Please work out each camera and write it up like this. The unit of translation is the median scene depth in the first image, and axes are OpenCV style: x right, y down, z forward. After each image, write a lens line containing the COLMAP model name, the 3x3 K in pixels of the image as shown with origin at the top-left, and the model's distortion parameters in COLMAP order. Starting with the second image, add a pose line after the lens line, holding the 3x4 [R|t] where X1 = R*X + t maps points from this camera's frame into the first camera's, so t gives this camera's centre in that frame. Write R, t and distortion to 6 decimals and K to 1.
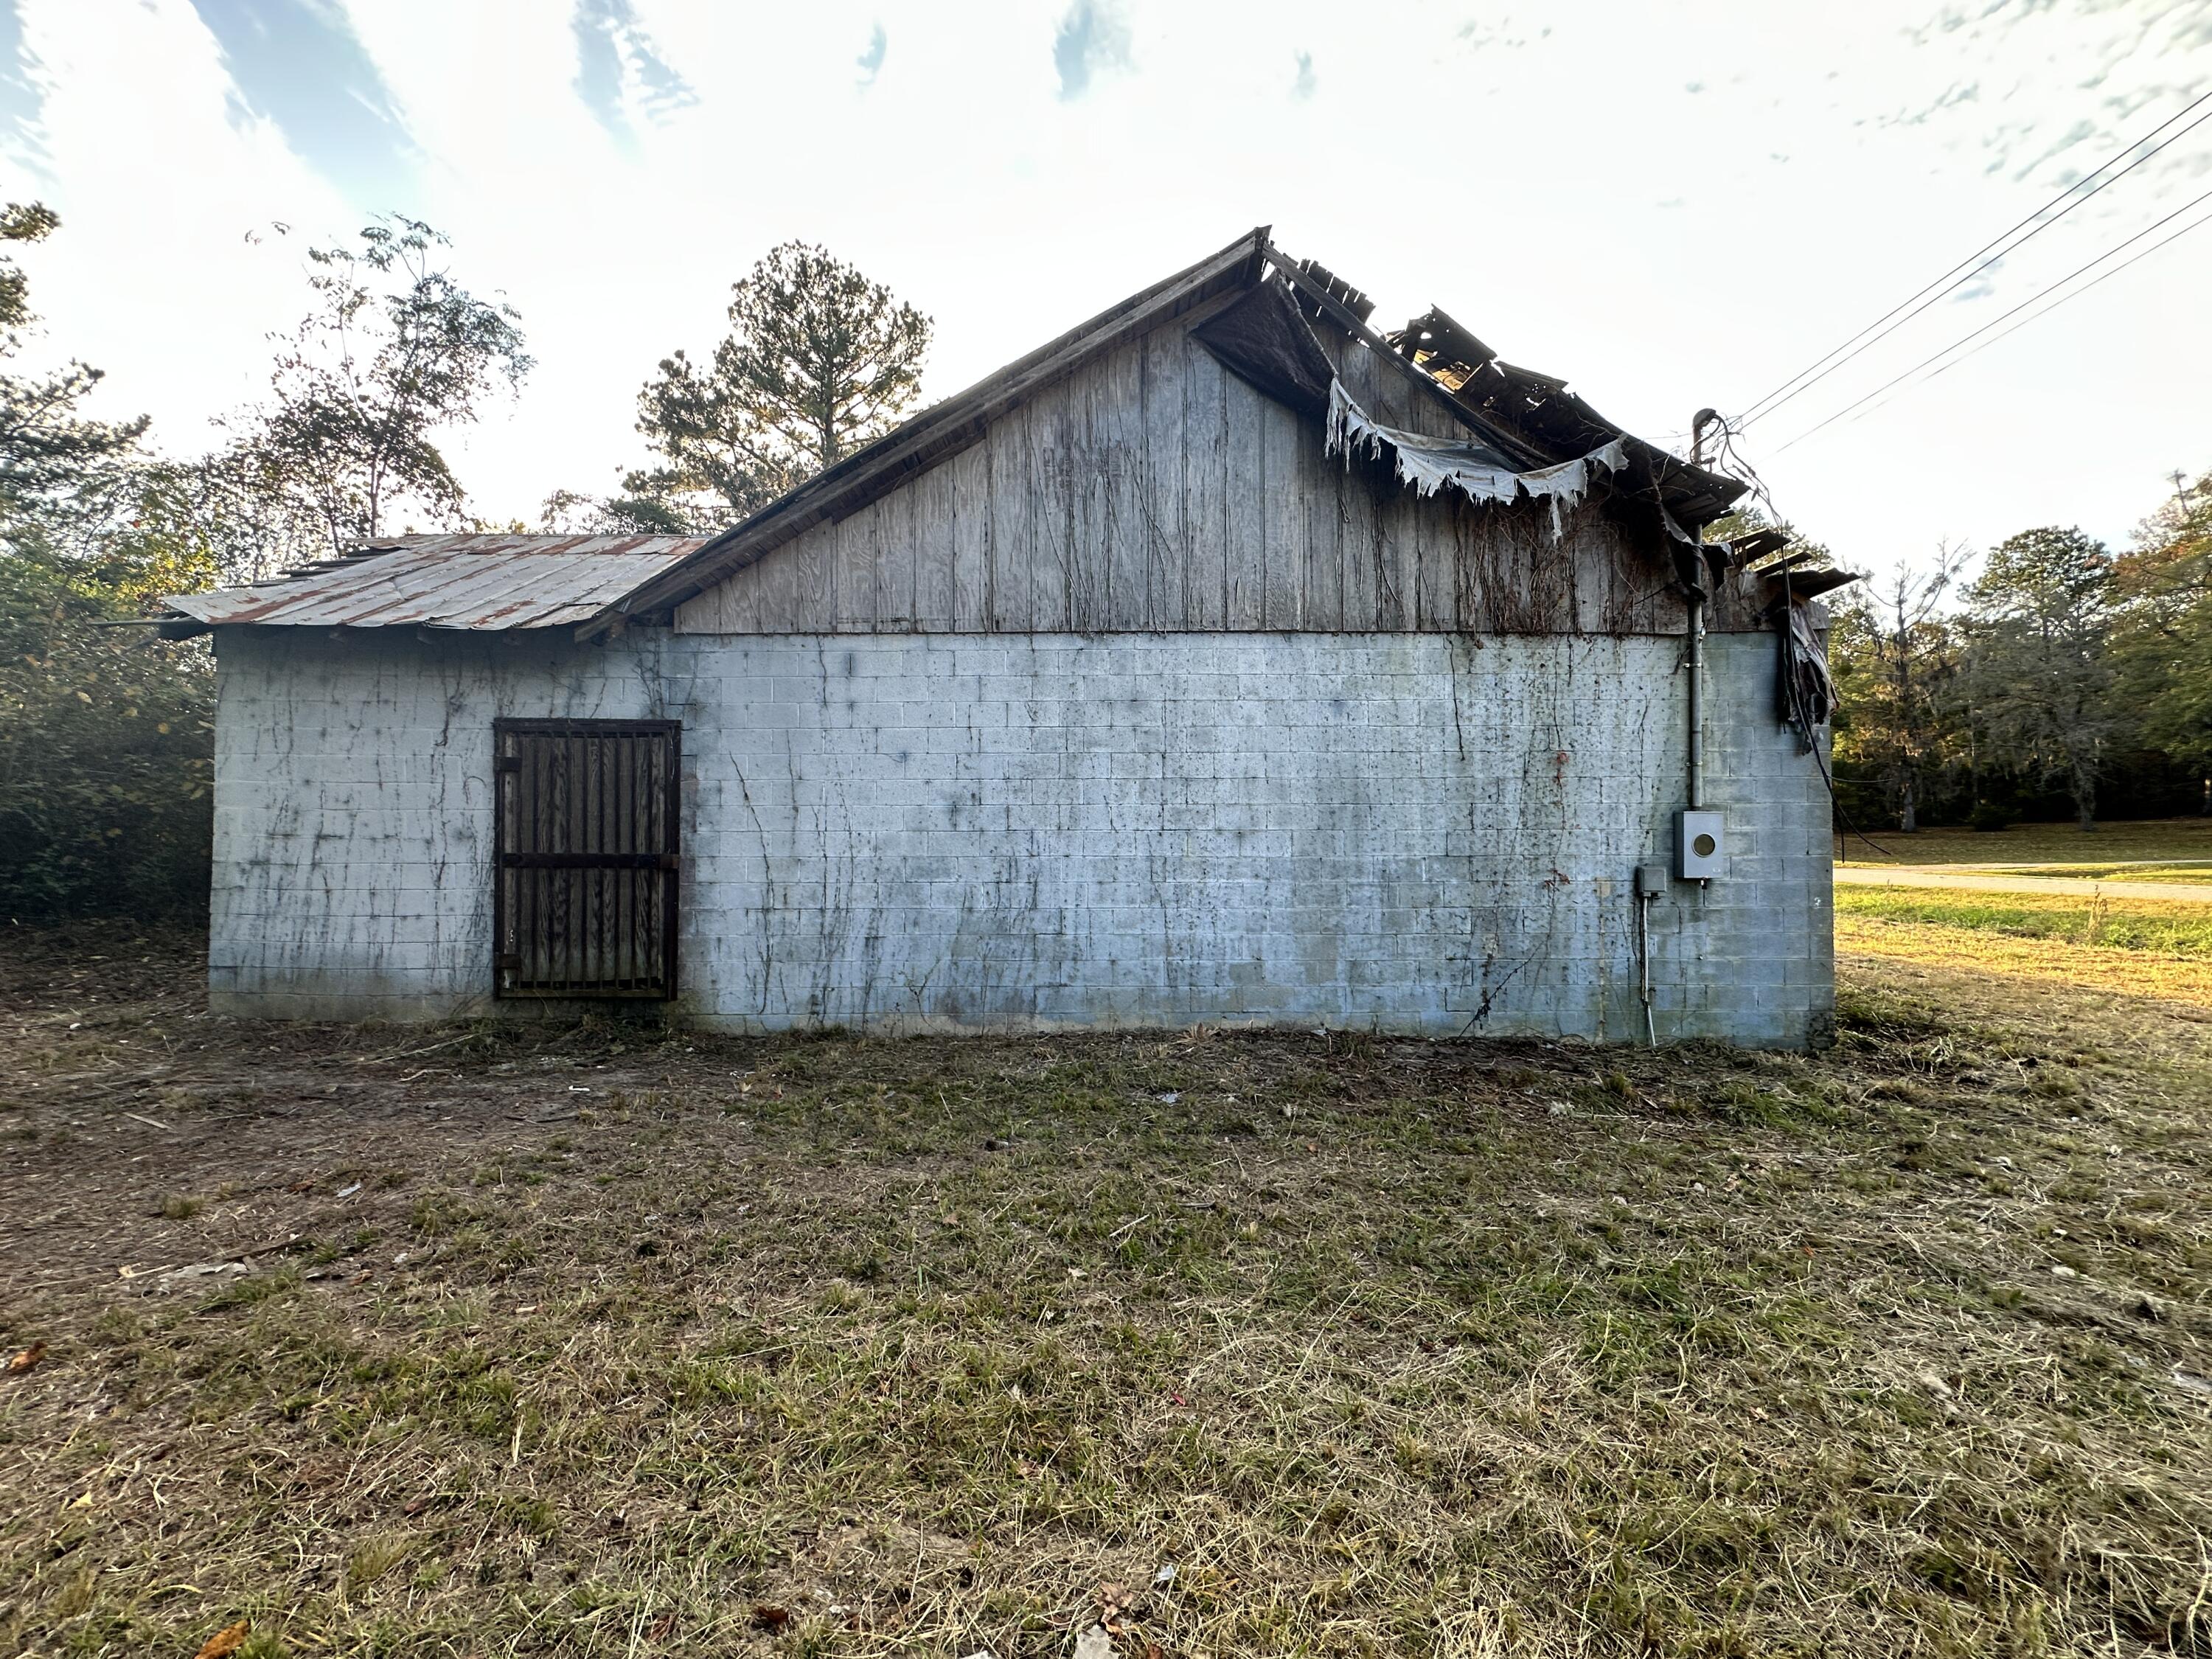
lens RADIAL K [[882.5, 0, 1105.5], [0, 882.5, 836.3], [0, 0, 1]] dist [-0.003575, 0.000668]
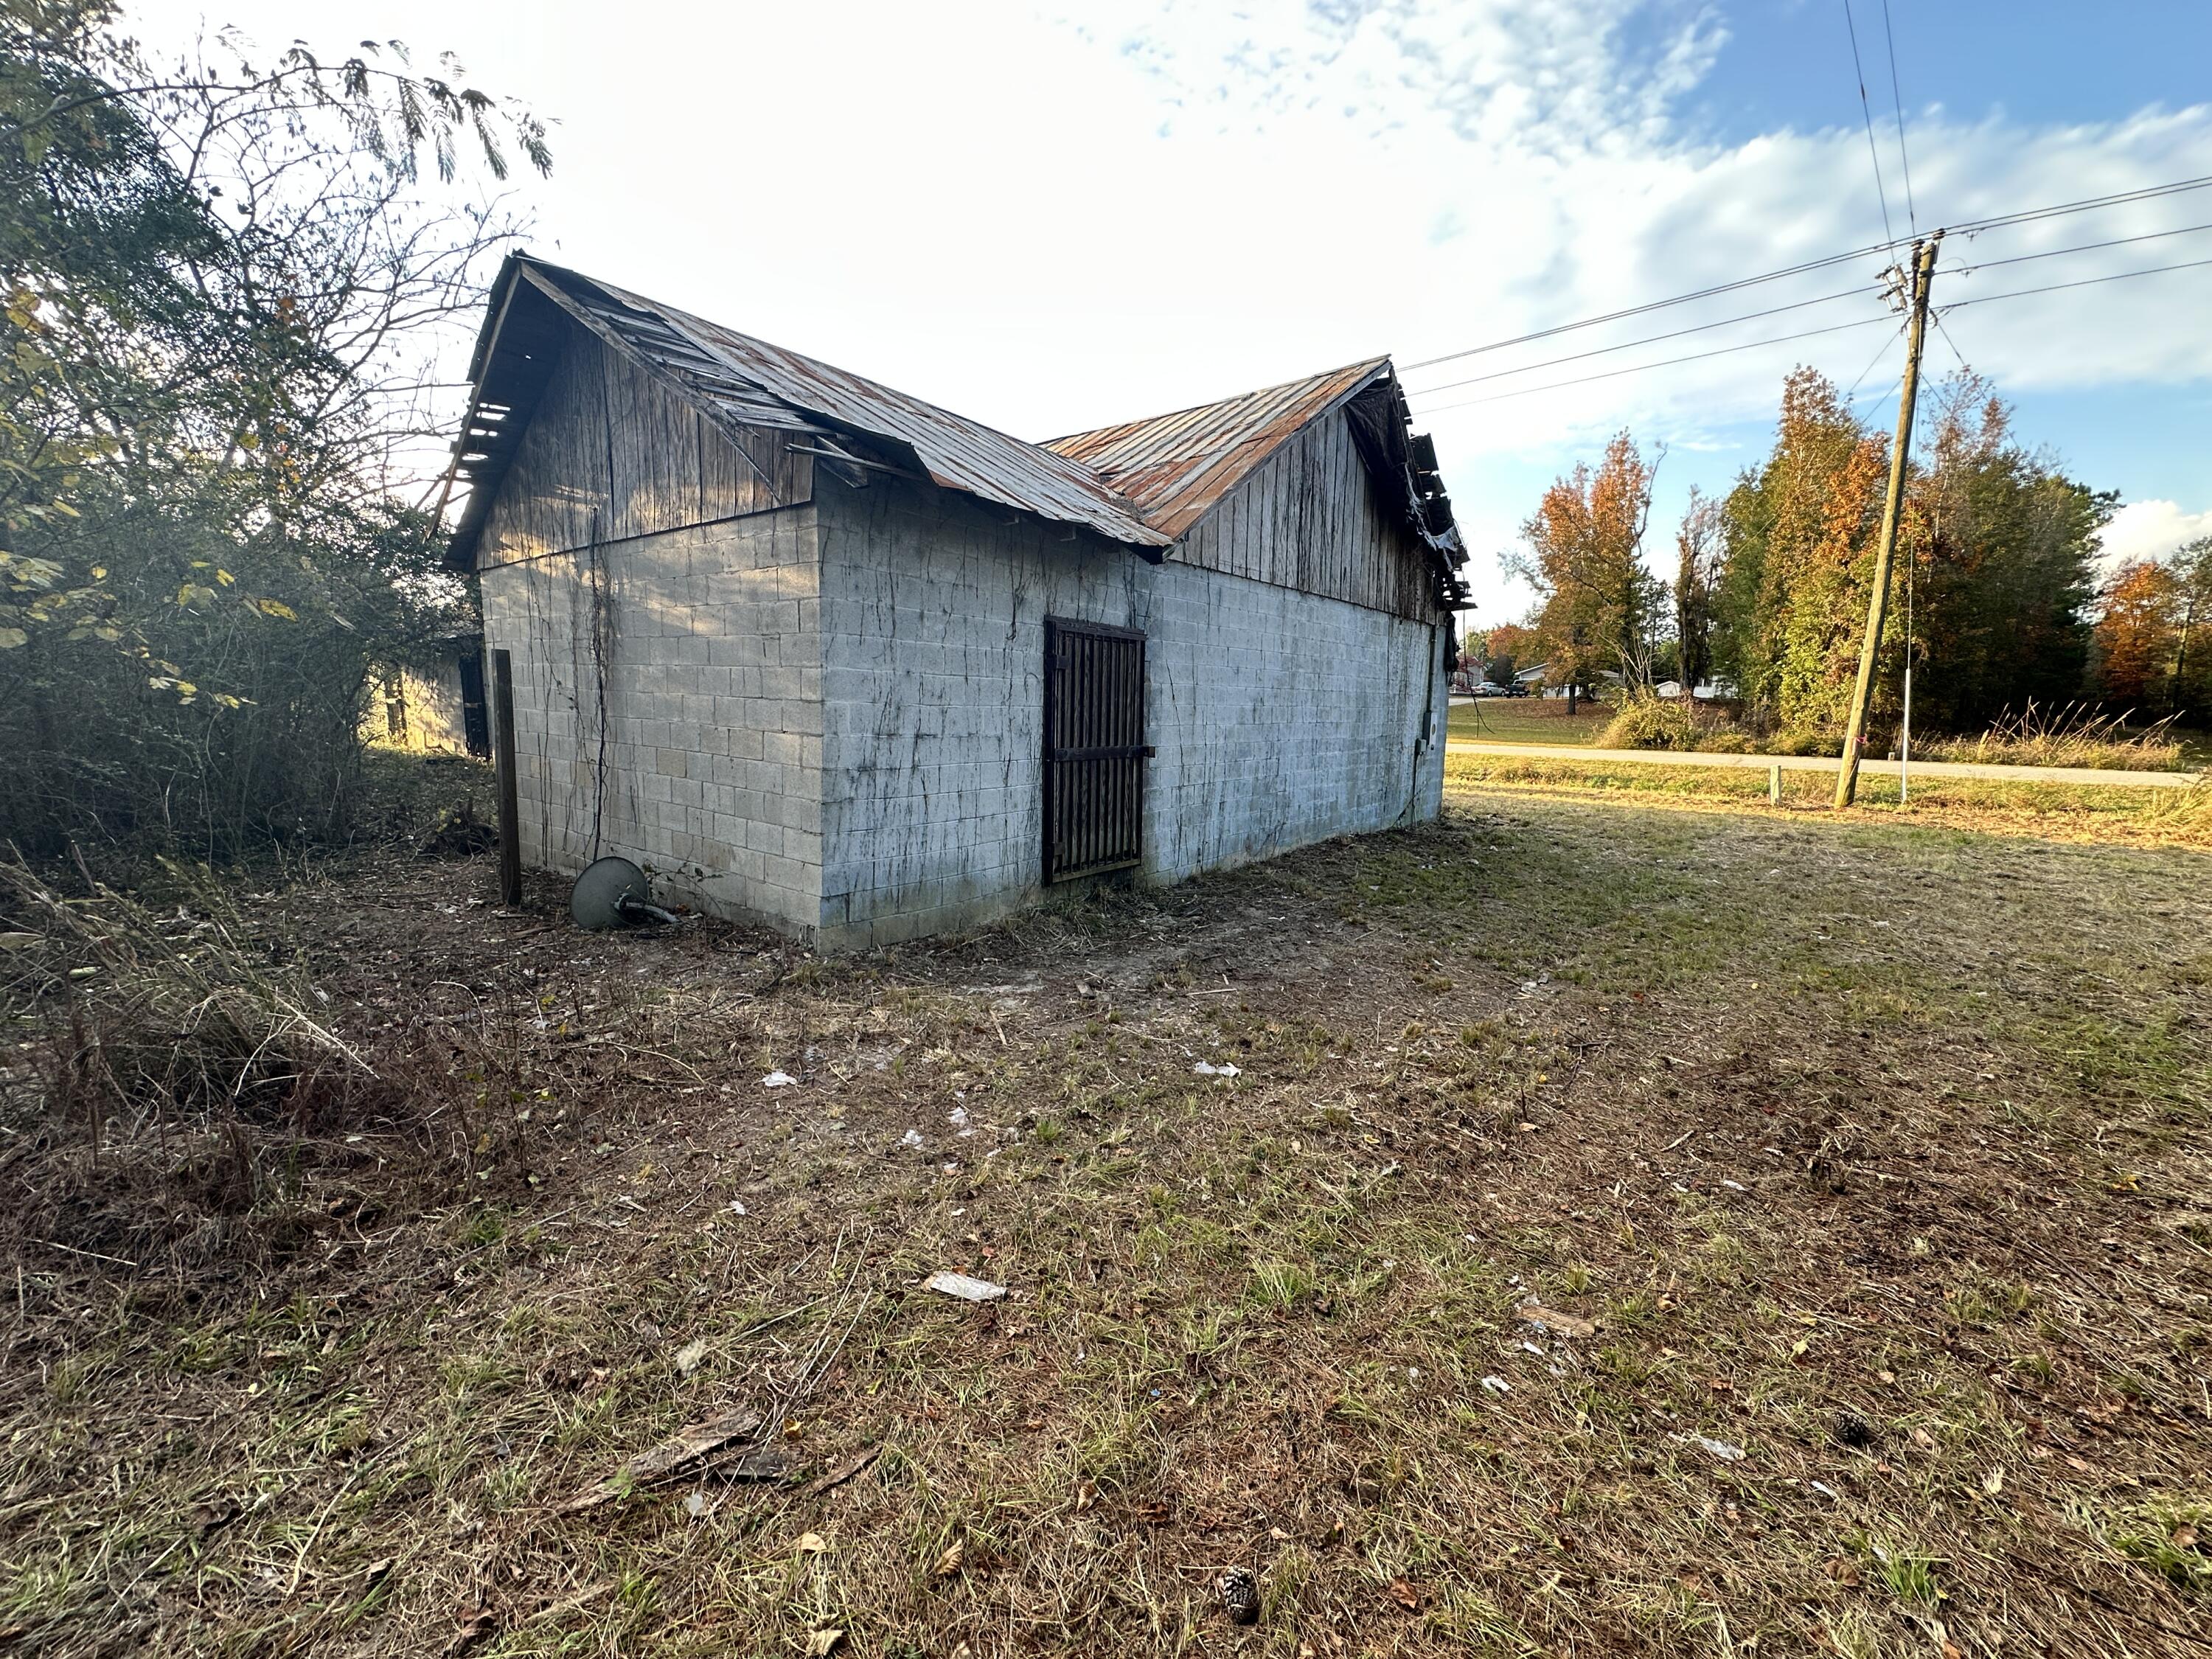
lens RADIAL K [[882.5, 0, 1107.5], [0, 882.5, 819.5], [0, 0, 1]] dist [-0.003575, 0.000668]
pose [[0.617683, -0.091038, 0.781140, -1.450901], [-0.024897, 0.990515, 0.135127, -0.040150], [-0.786033, -0.102914, 0.609558, 0.297353]]
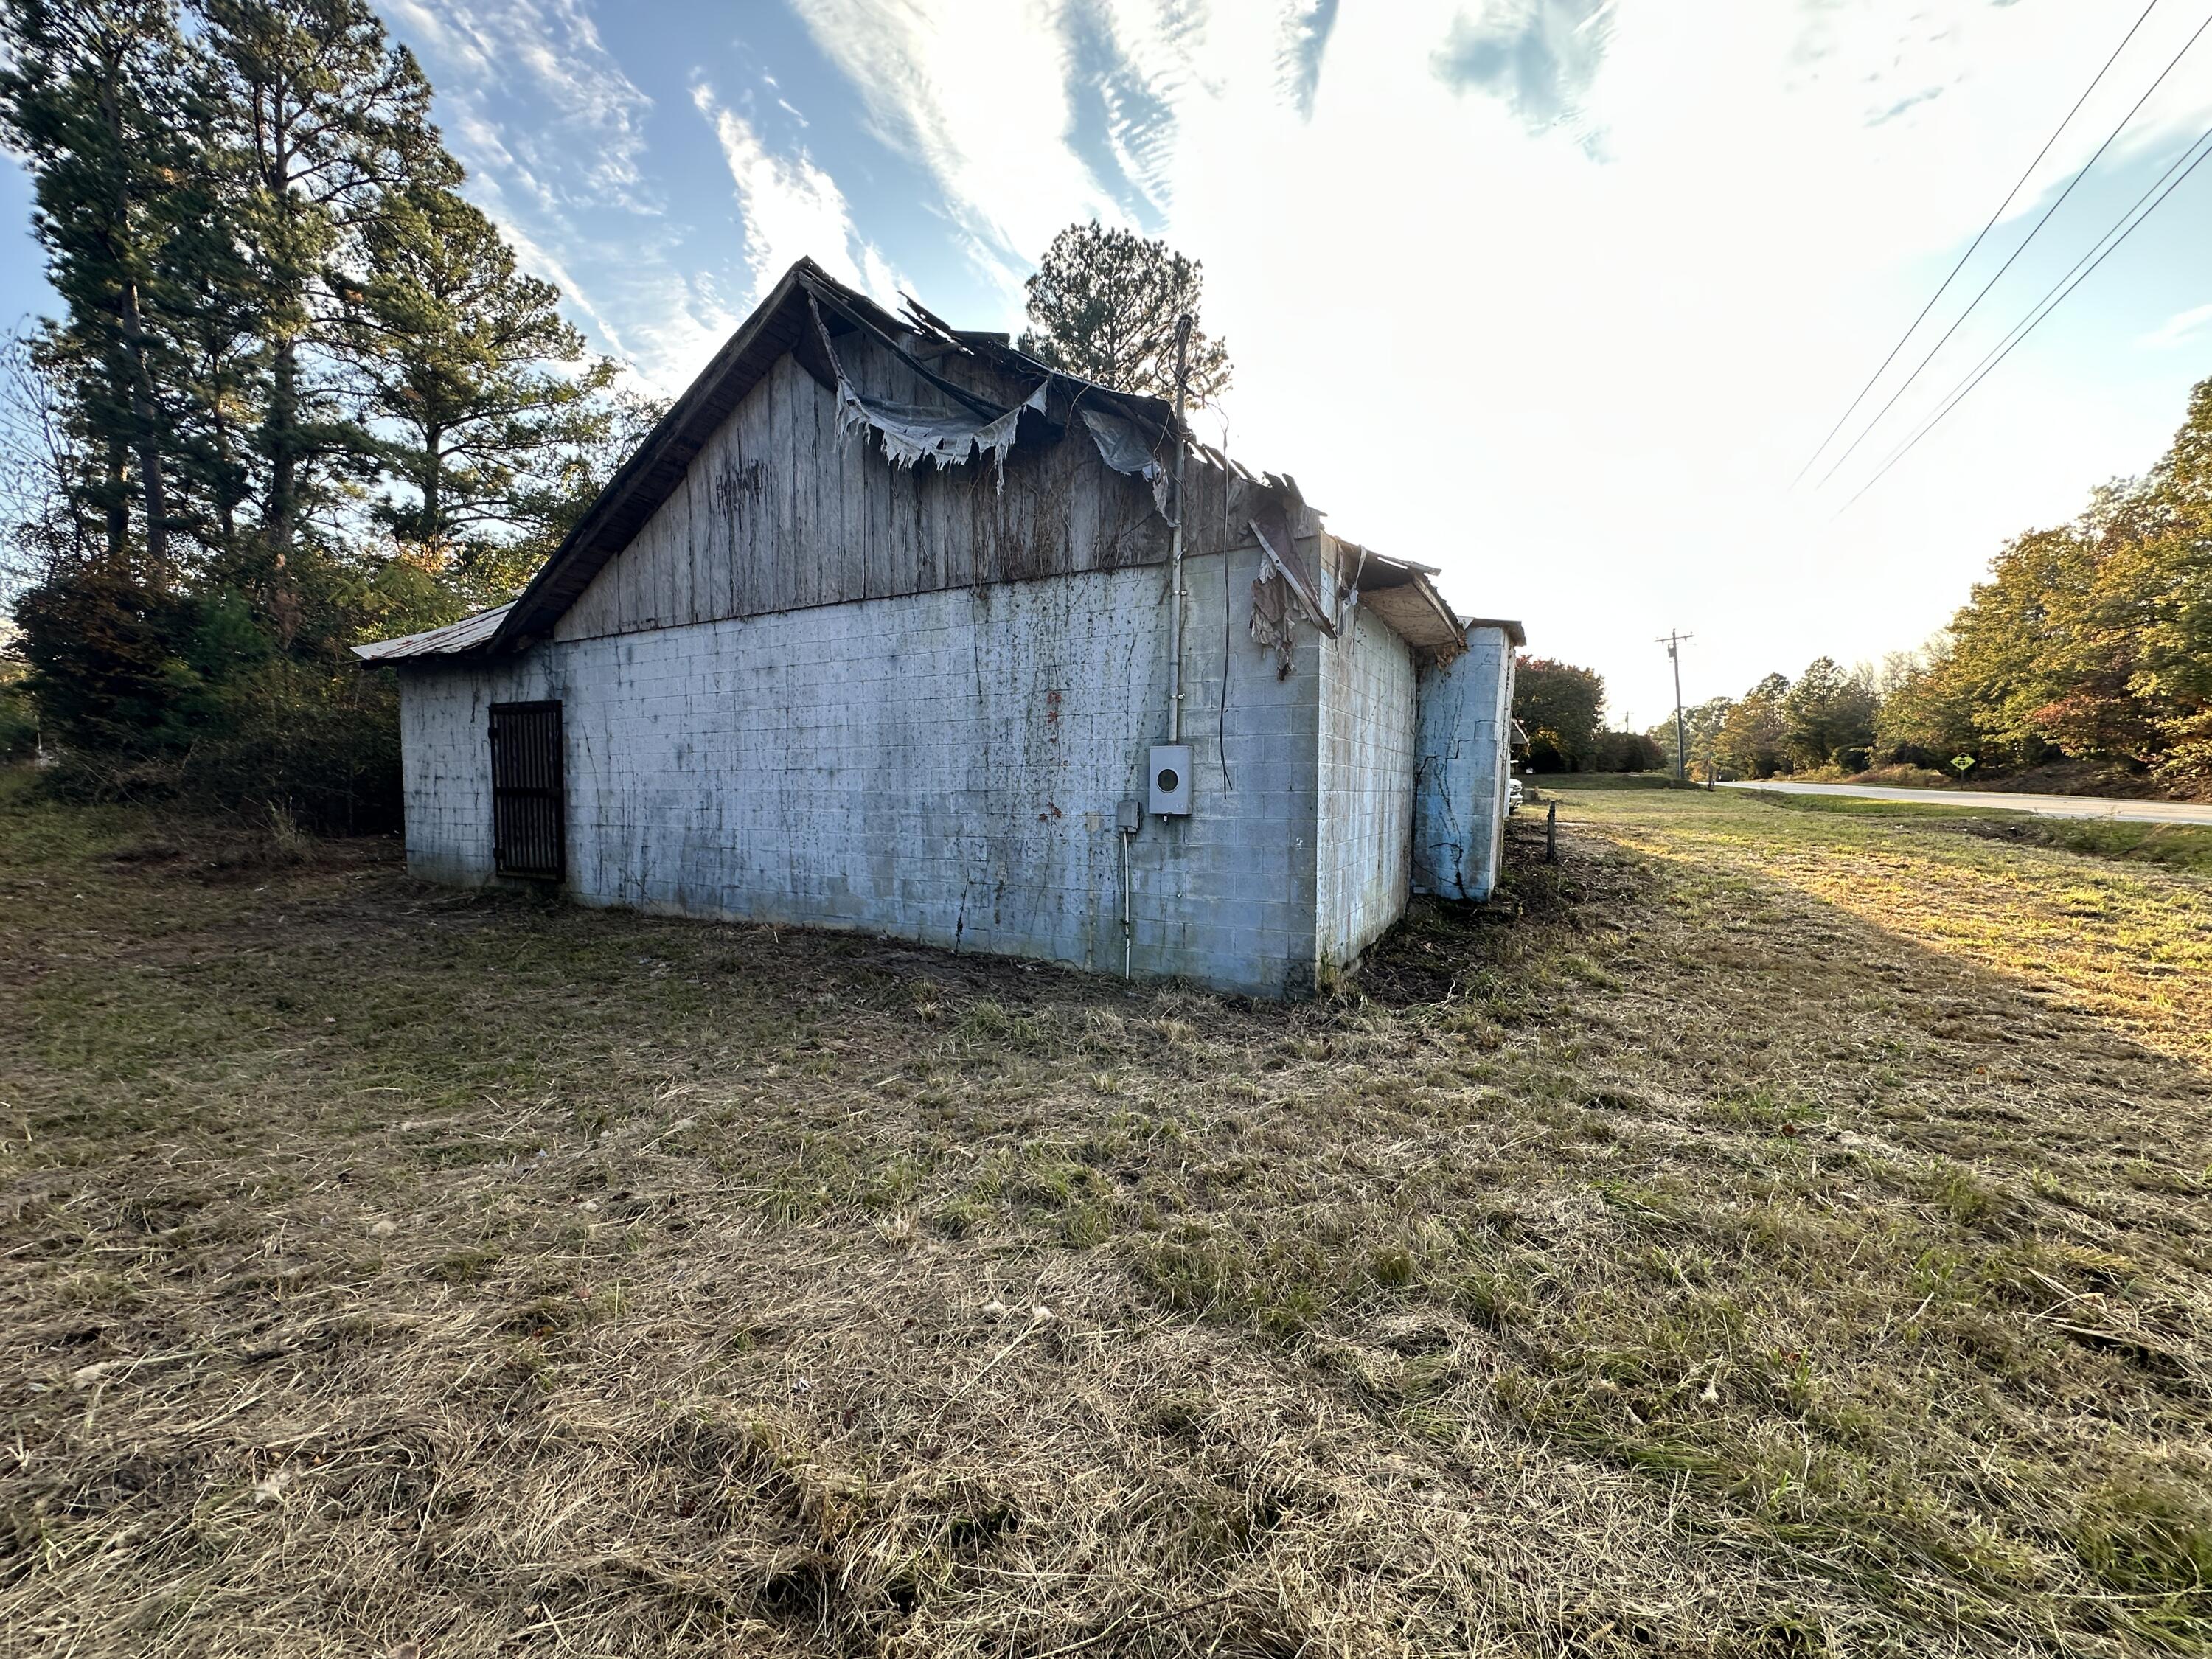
lens RADIAL K [[882.5, 0, 1093.8], [0, 882.5, 839.2], [0, 0, 1]] dist [-0.003575, 0.000668]
pose [[0.876788, 0.029180, -0.479991, 1.062508], [0.004594, 0.997603, 0.069039, 0.007330], [0.480855, -0.062737, 0.874553, 0.096840]]
